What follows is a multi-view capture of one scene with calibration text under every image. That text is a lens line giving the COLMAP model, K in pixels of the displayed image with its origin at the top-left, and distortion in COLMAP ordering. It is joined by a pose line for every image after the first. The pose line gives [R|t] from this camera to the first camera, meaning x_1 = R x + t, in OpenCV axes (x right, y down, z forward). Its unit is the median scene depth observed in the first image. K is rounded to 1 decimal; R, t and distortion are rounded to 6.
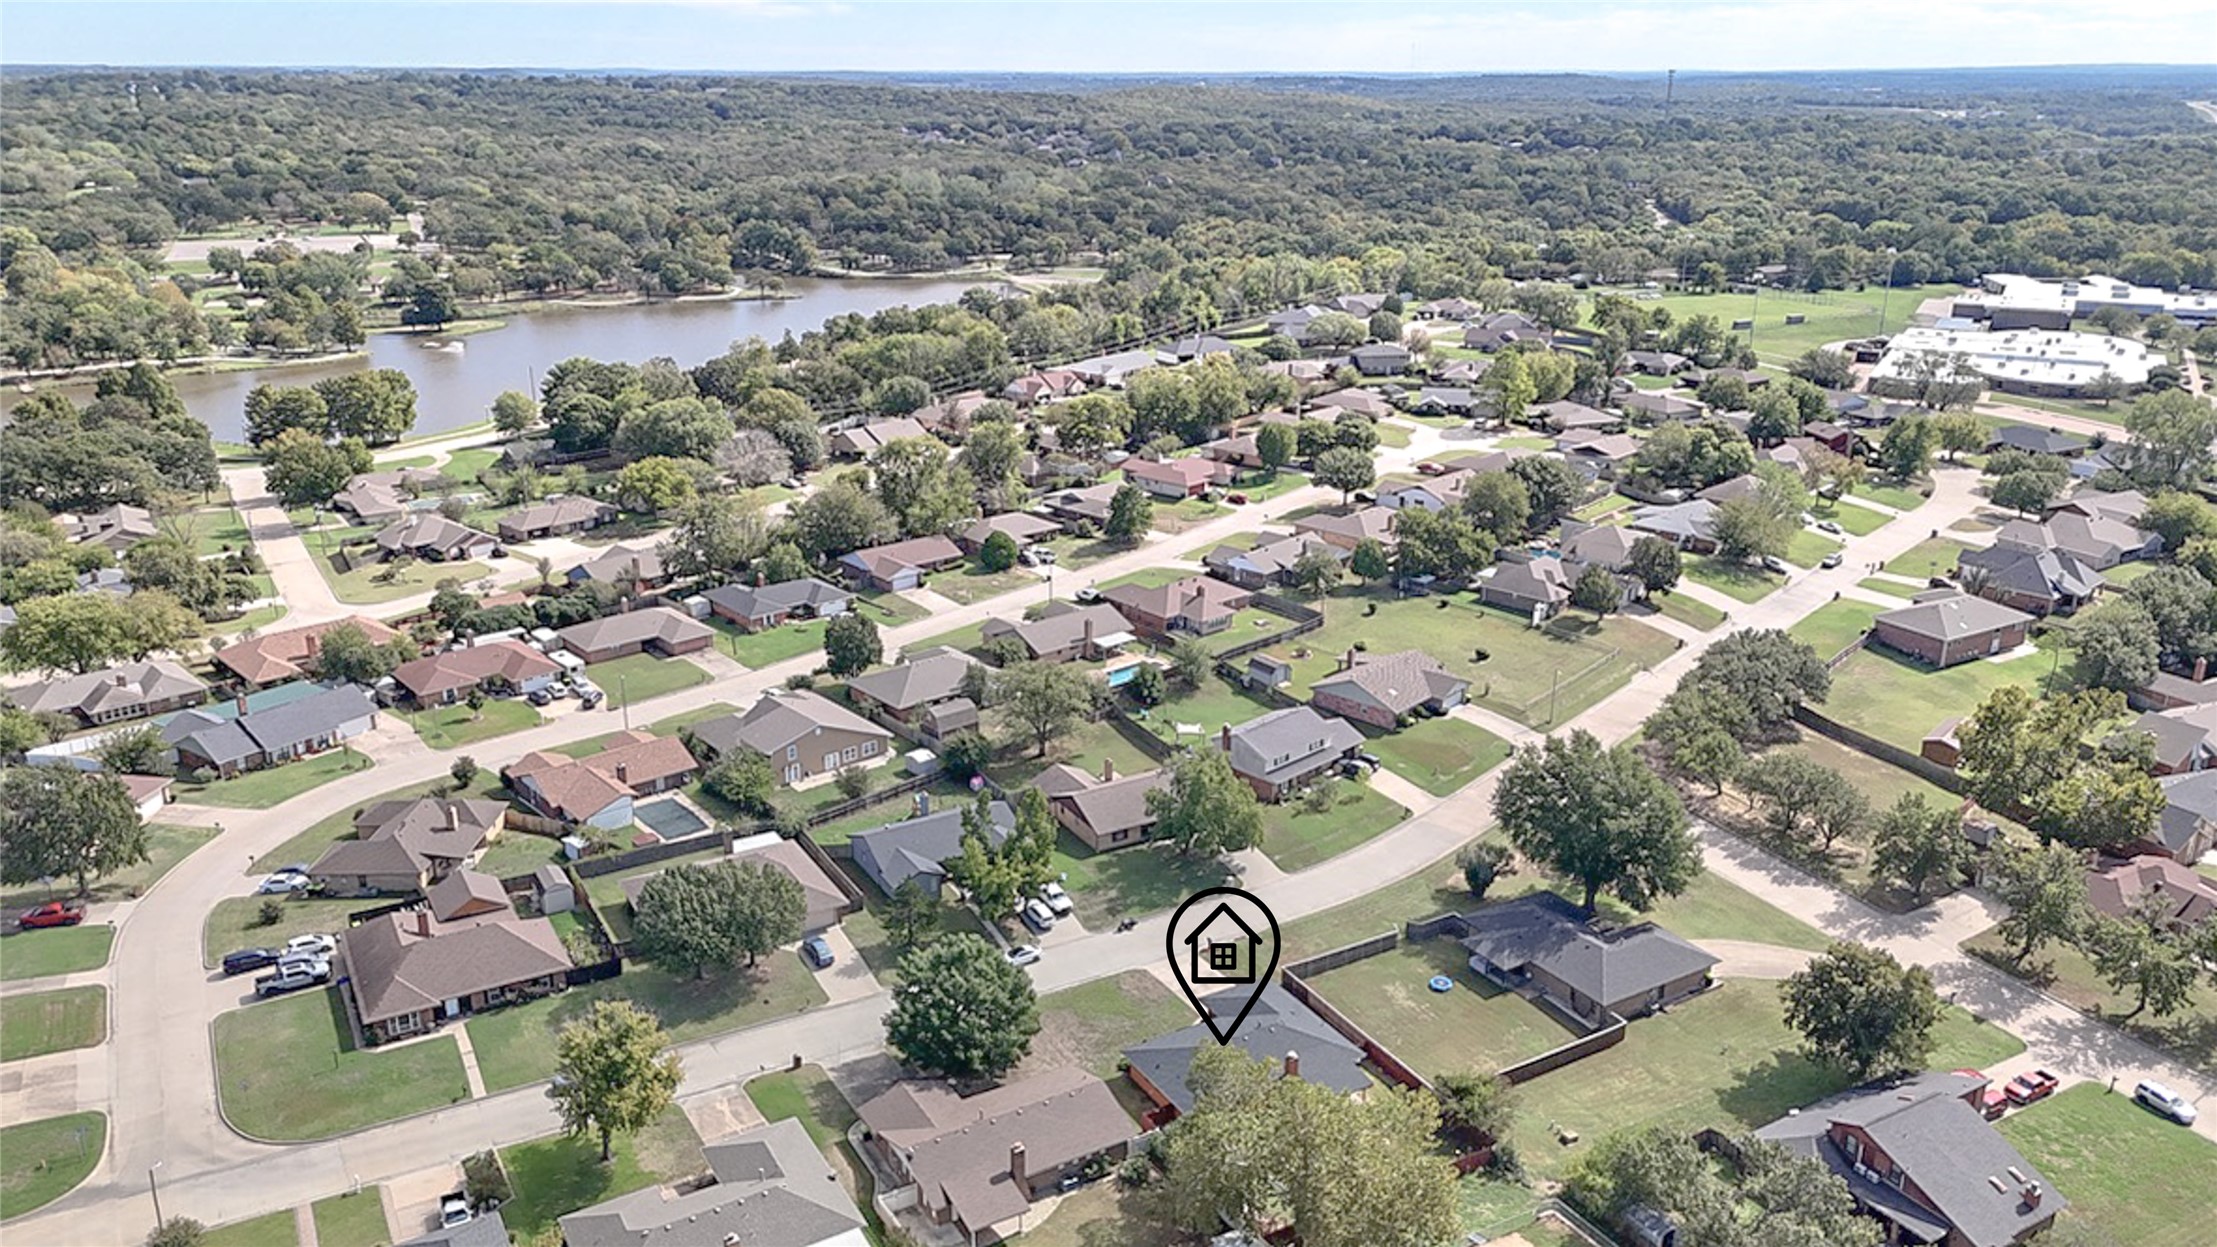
lens RADIAL K [[1622.6, 0, 1108.9], [0, 1622.6, 609.4], [0, 0, 1]] dist [0.096579, -0.095587]
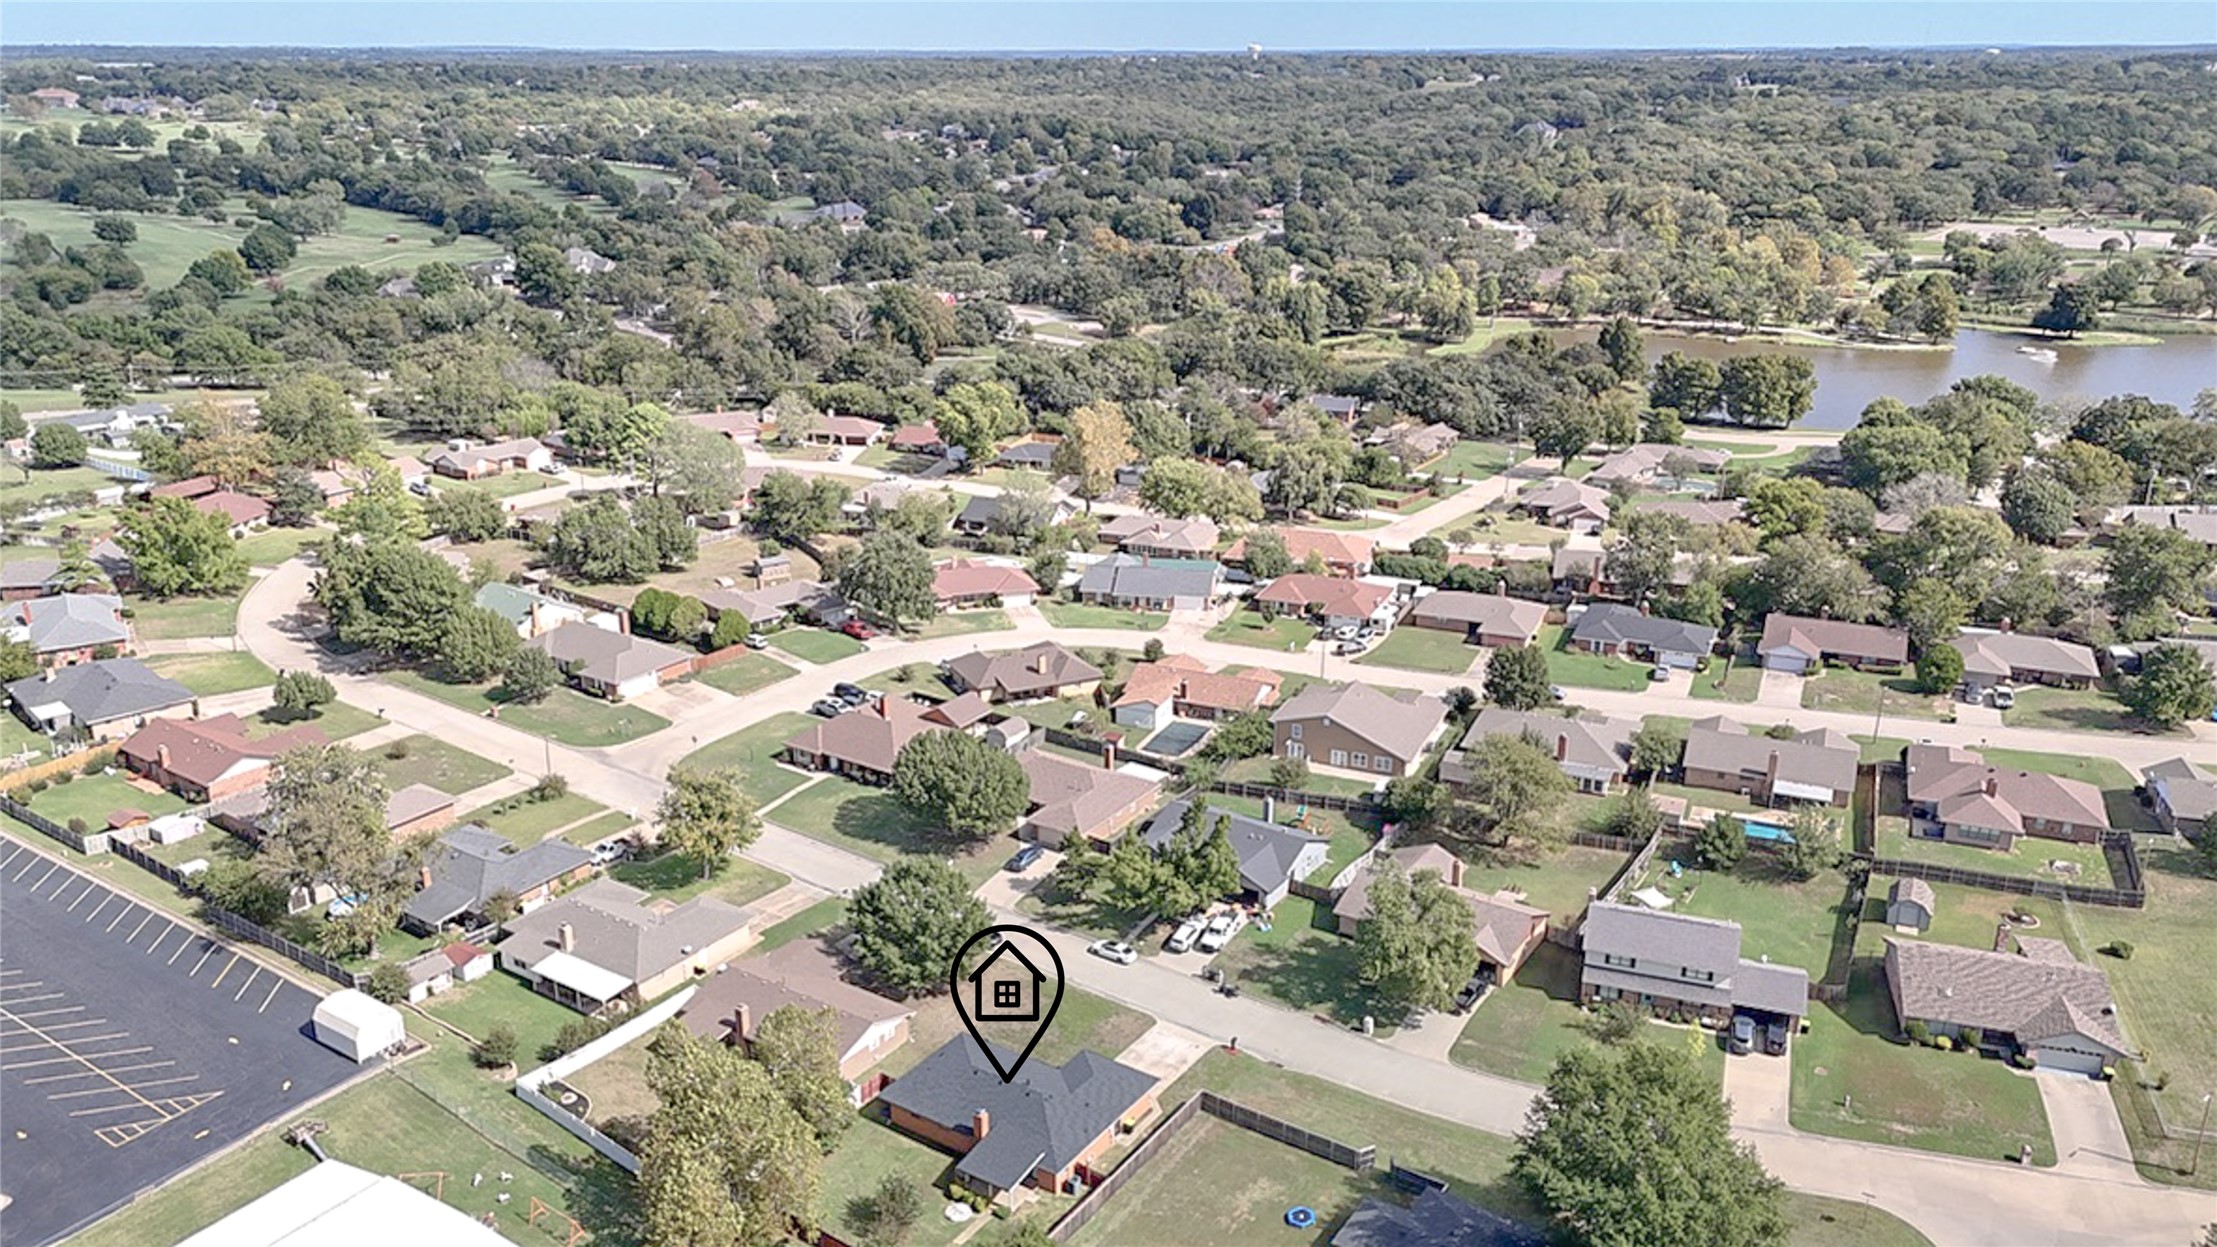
lens RADIAL K [[1653.2, 0, 1108.5], [0, 1653.2, 623.5], [0, 0, 1]] dist [0.100162, -0.109605]
pose [[0.445902, 0.292934, -0.845790, 0.424293], [-0.282164, 0.942754, 0.177759, -0.087749], [0.849444, 0.159388, 0.503032, 0.264666]]
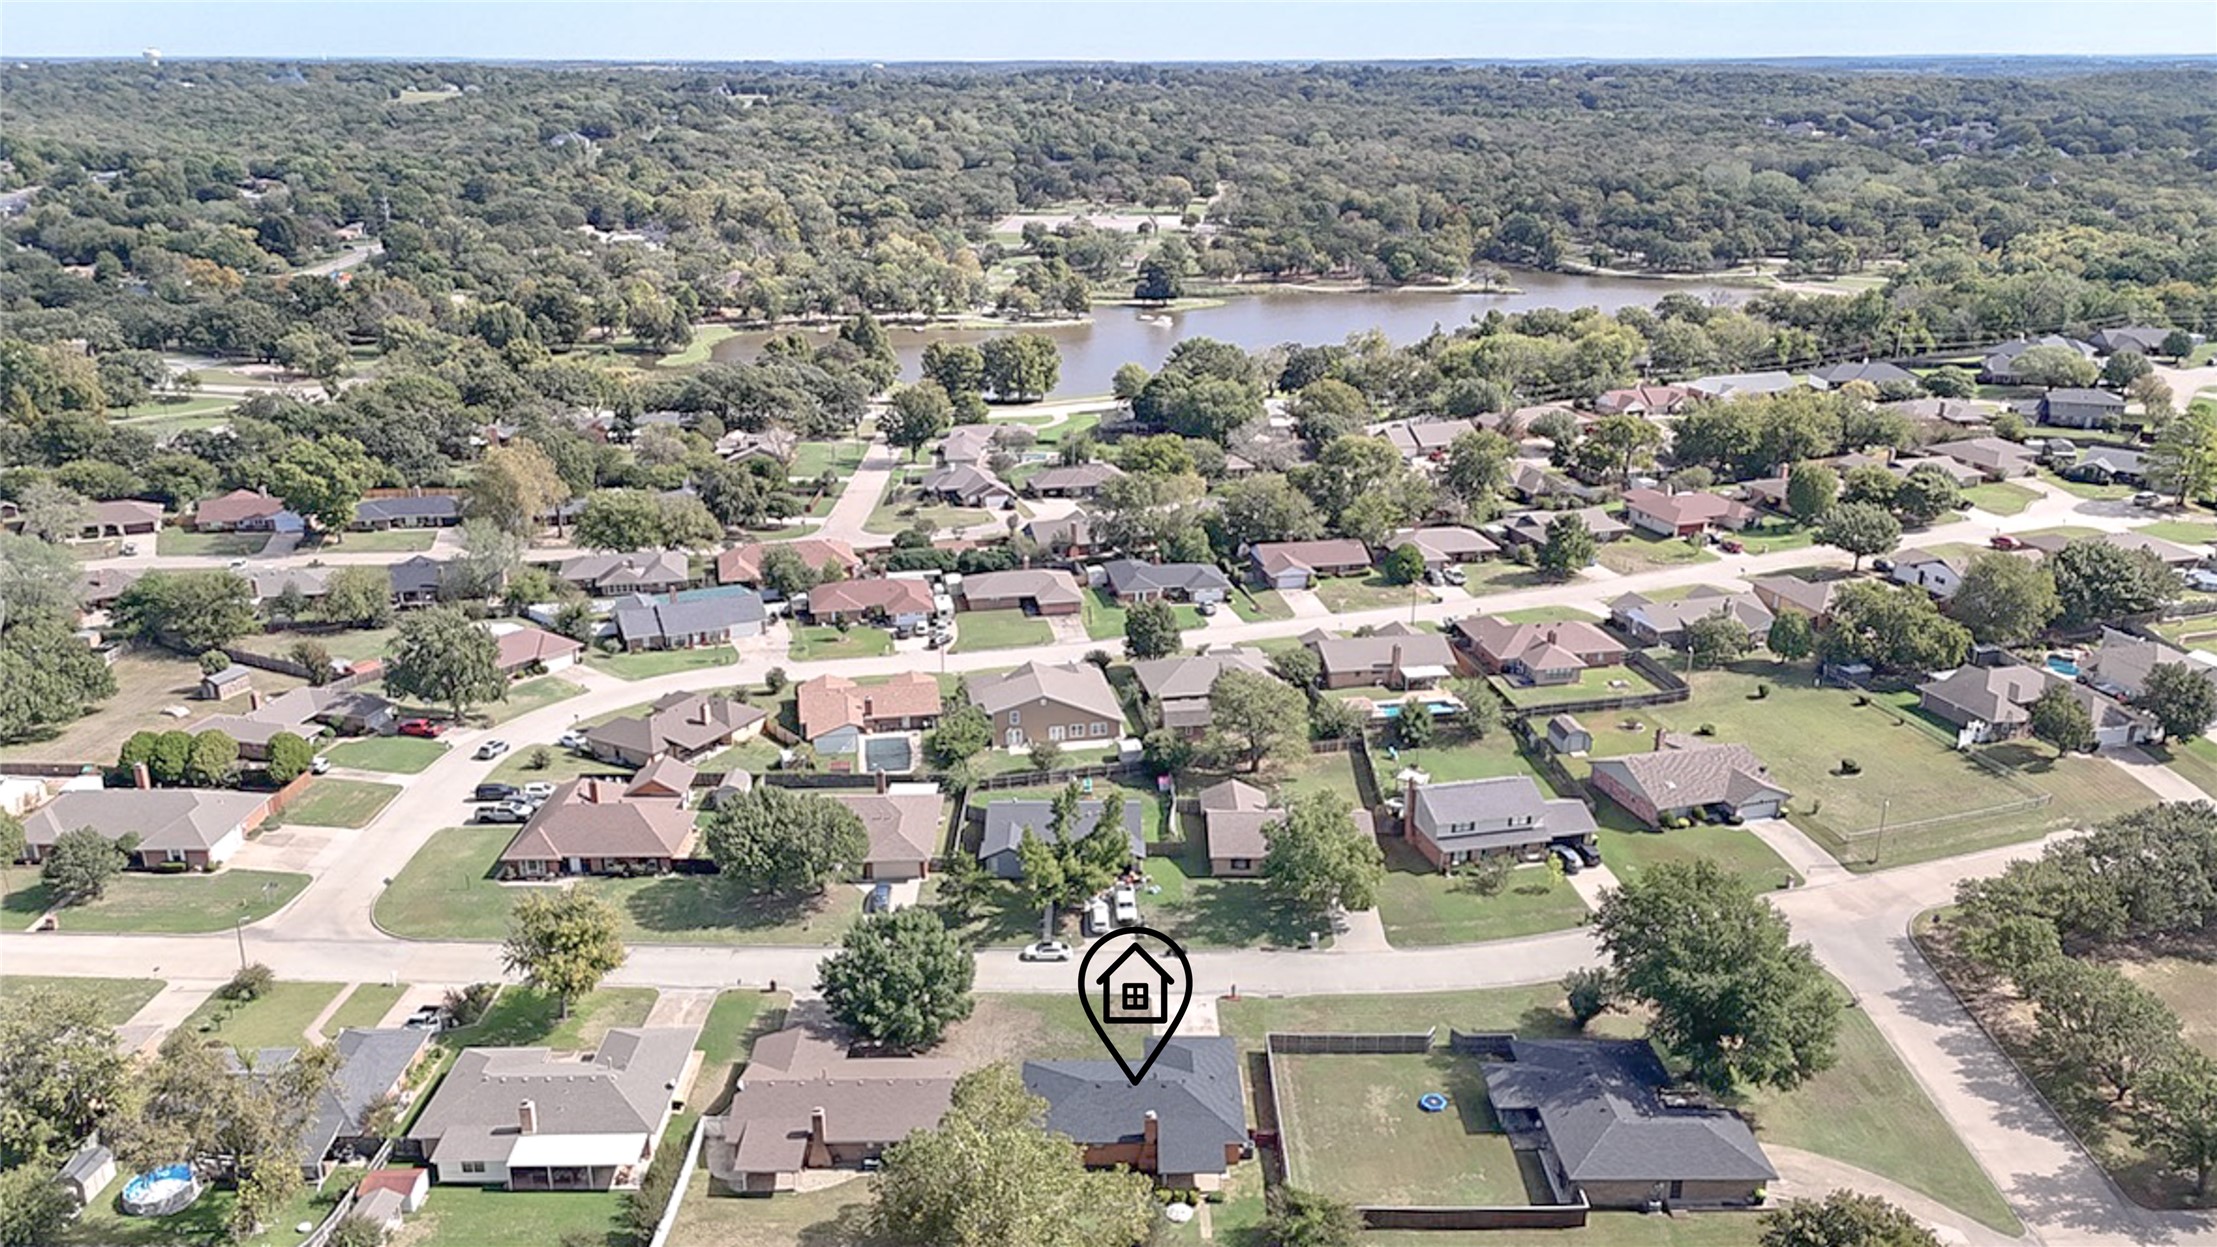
lens RADIAL K [[1653.2, 0, 1108.5], [0, 1653.2, 623.5], [0, 0, 1]] dist [0.100162, -0.109605]
pose [[0.868548, 0.158292, -0.469646, 0.240743], [-0.154489, 0.986880, 0.046915, -0.020931], [0.470910, 0.031807, 0.881607, 0.071766]]
